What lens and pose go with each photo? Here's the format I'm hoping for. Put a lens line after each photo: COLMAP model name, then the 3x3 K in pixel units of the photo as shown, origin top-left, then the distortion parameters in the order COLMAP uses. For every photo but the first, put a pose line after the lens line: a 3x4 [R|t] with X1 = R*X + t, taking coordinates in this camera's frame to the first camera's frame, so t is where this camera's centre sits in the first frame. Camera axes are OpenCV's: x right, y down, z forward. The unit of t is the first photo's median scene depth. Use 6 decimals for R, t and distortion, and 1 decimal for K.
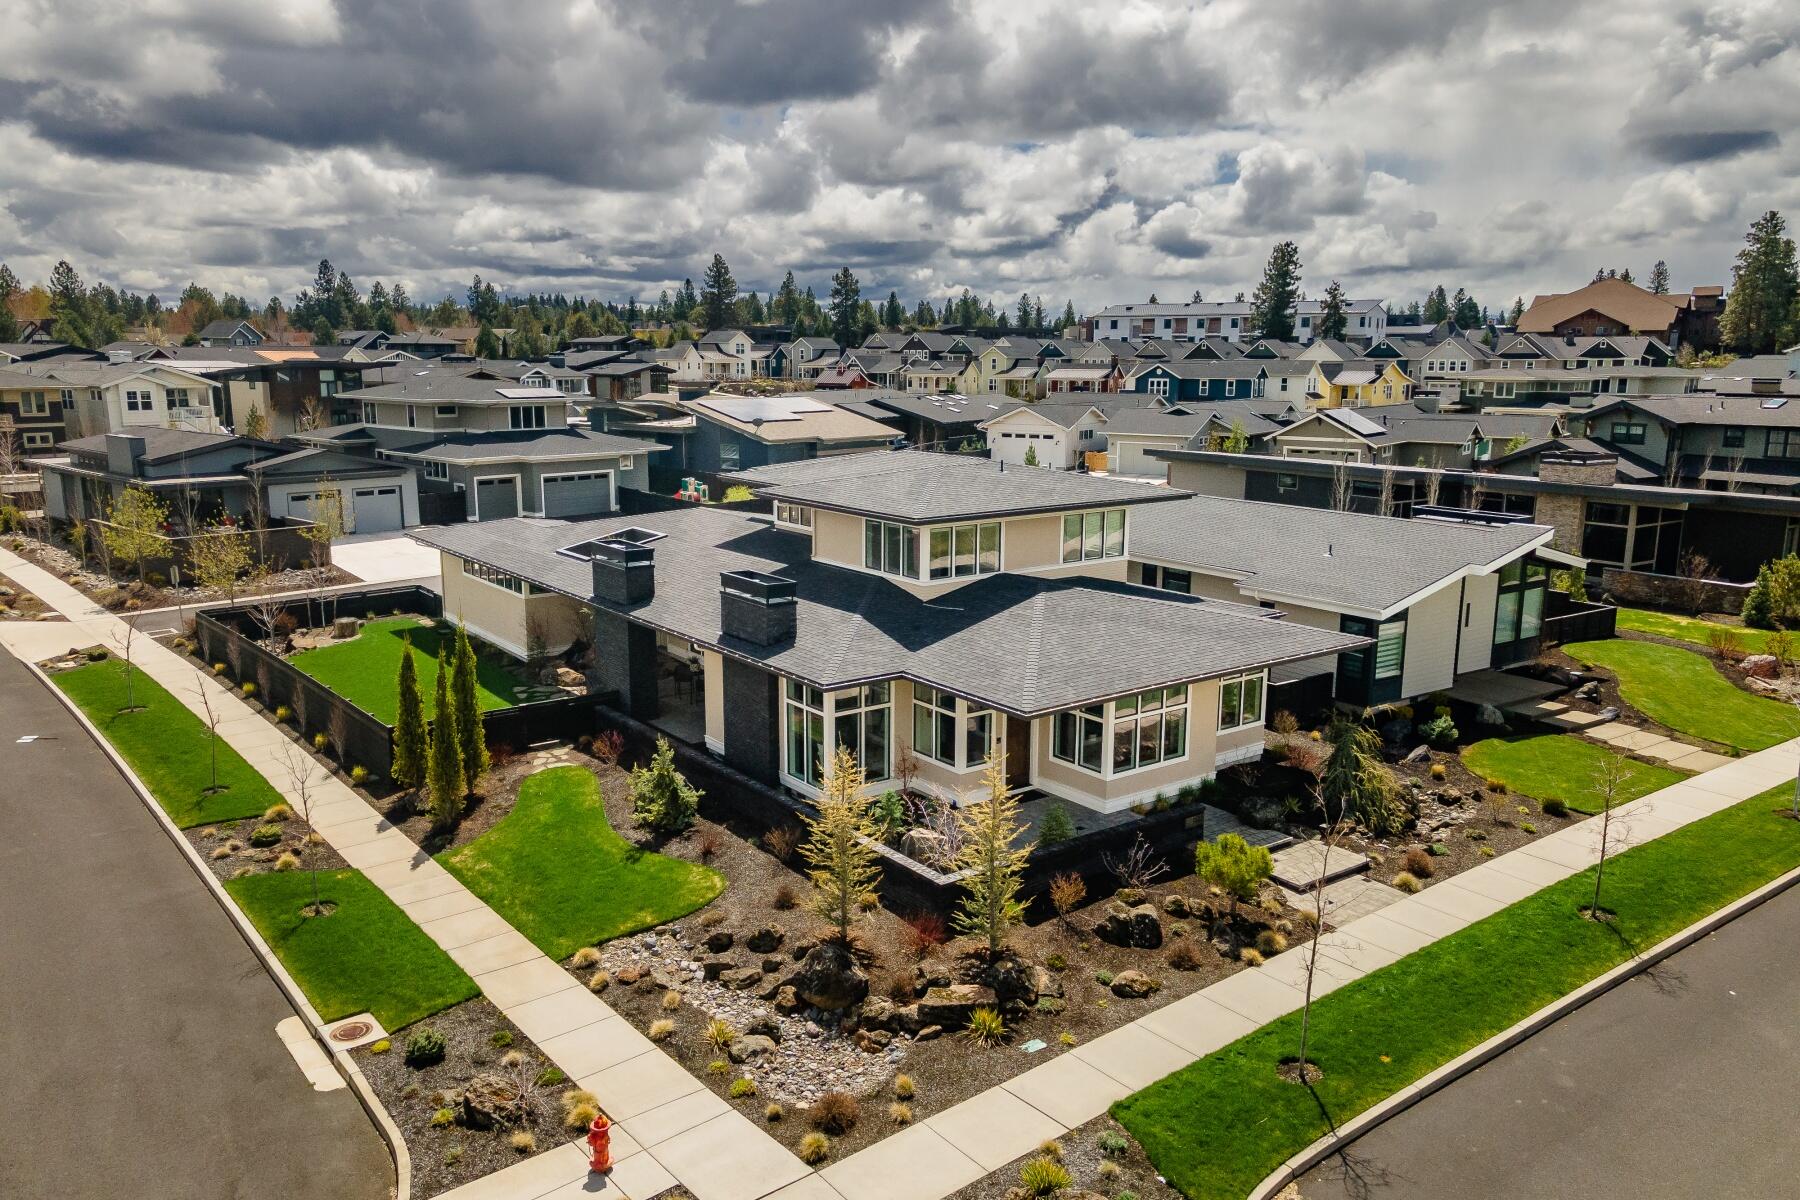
lens RADIAL K [[1315.3, 0, 900.0], [0, 1315.3, 600.0], [0, 0, 1]] dist [0.033349, 0.008267]
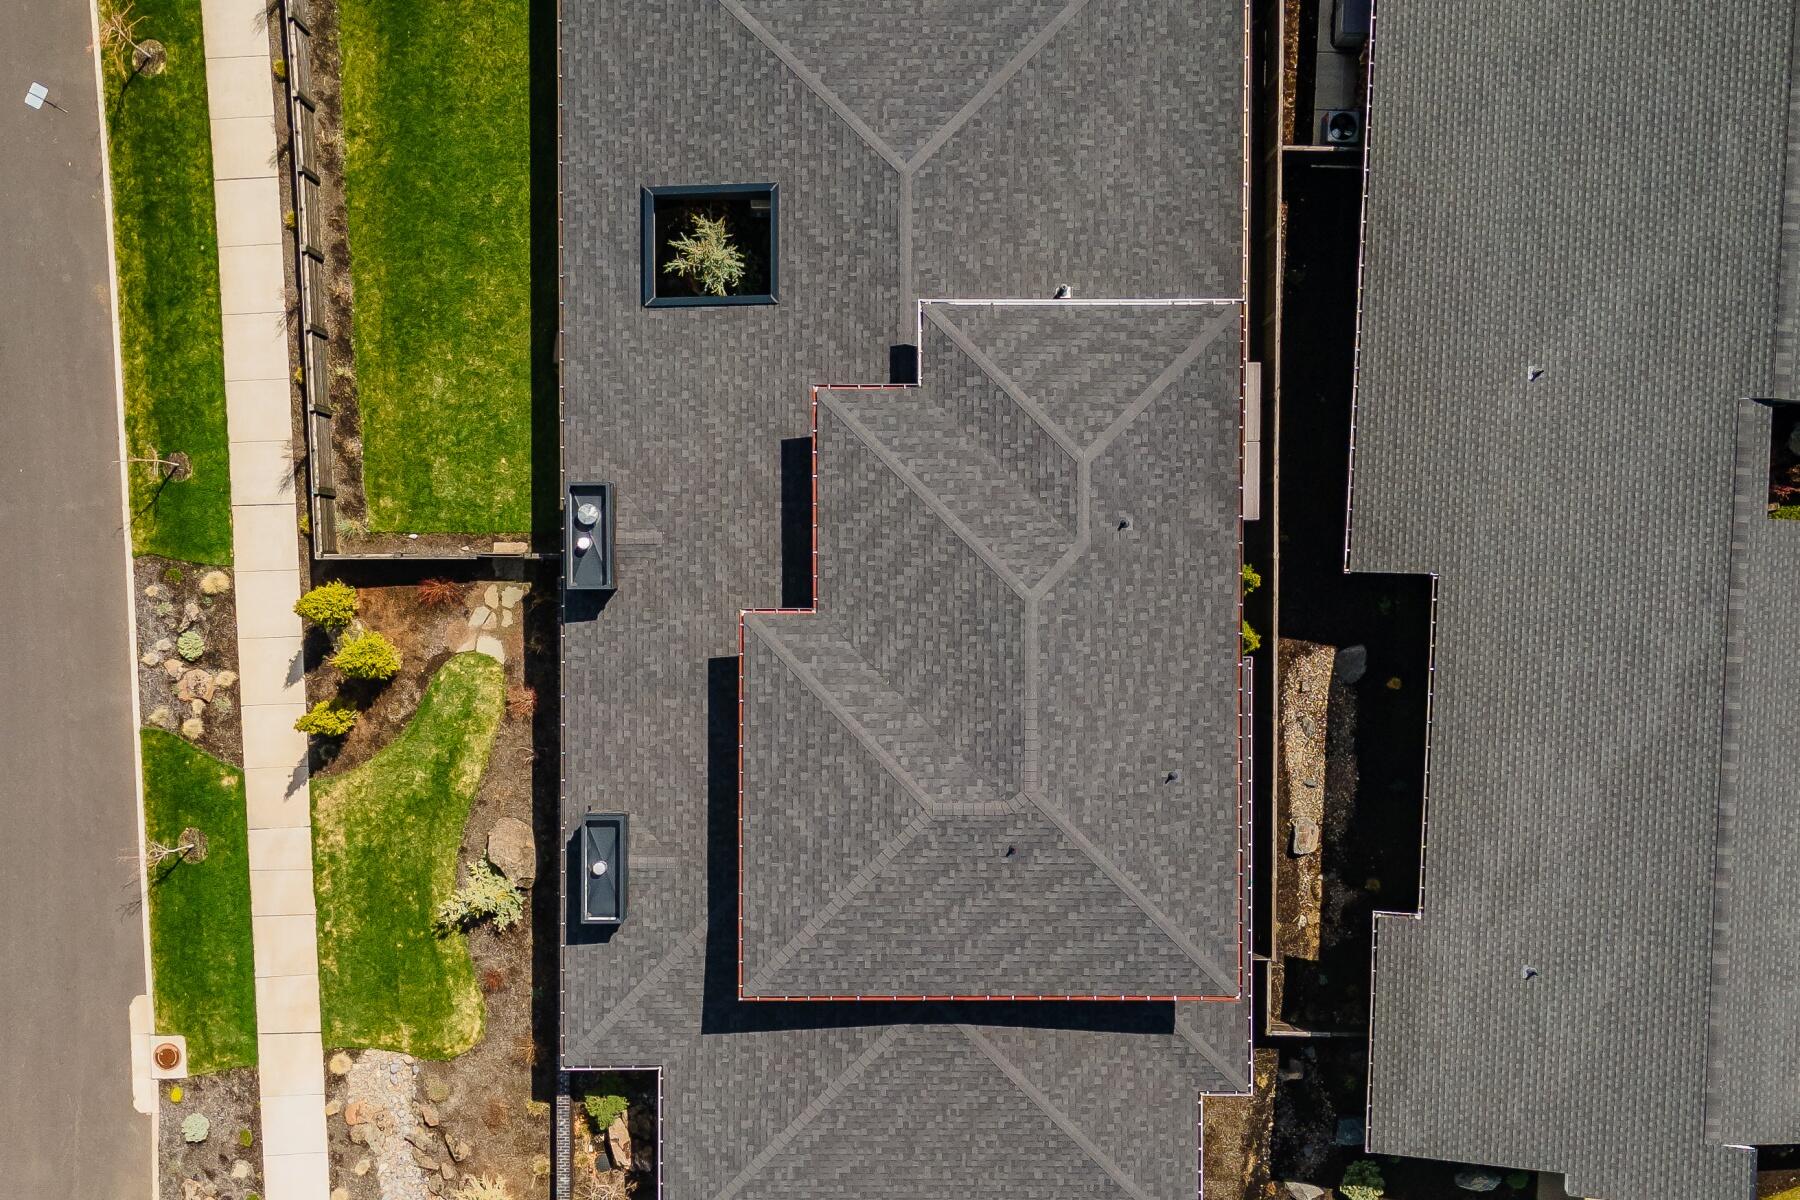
lens RADIAL K [[1315.3, 0, 900.0], [0, 1315.3, 600.0], [0, 0, 1]] dist [0.033349, 0.008267]
pose [[0.793435, 0.608566, -0.010435, -0.041167], [-0.092273, 0.137213, 0.986234, -0.675578], [0.601620, -0.781550, 0.165024, 0.901777]]
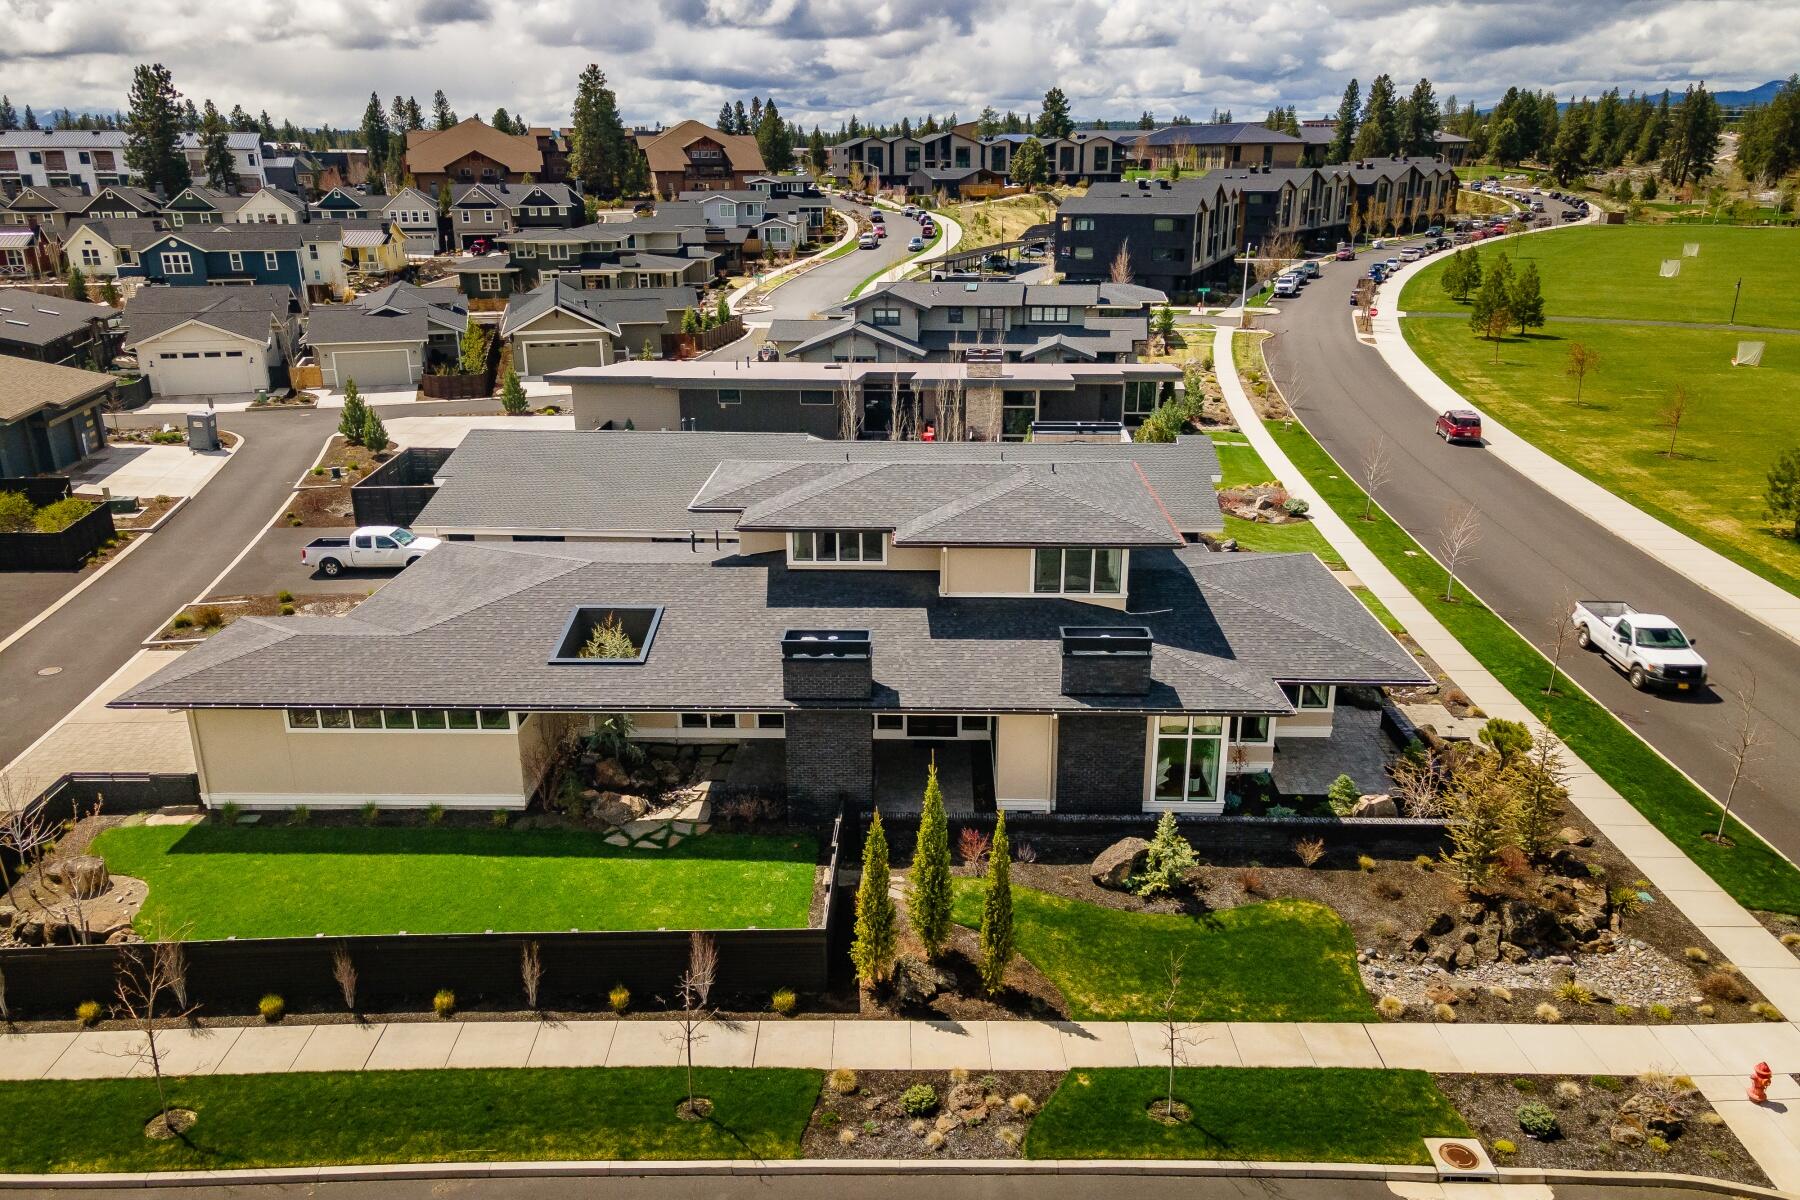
lens RADIAL K [[1315.3, 0, 900.0], [0, 1315.3, 600.0], [0, 0, 1]] dist [0.033349, 0.008267]
pose [[0.625818, -0.254049, 0.737435, -0.766365], [0.152080, 0.967066, 0.204096, -0.220122], [-0.764999, -0.015578, 0.643843, 0.369984]]
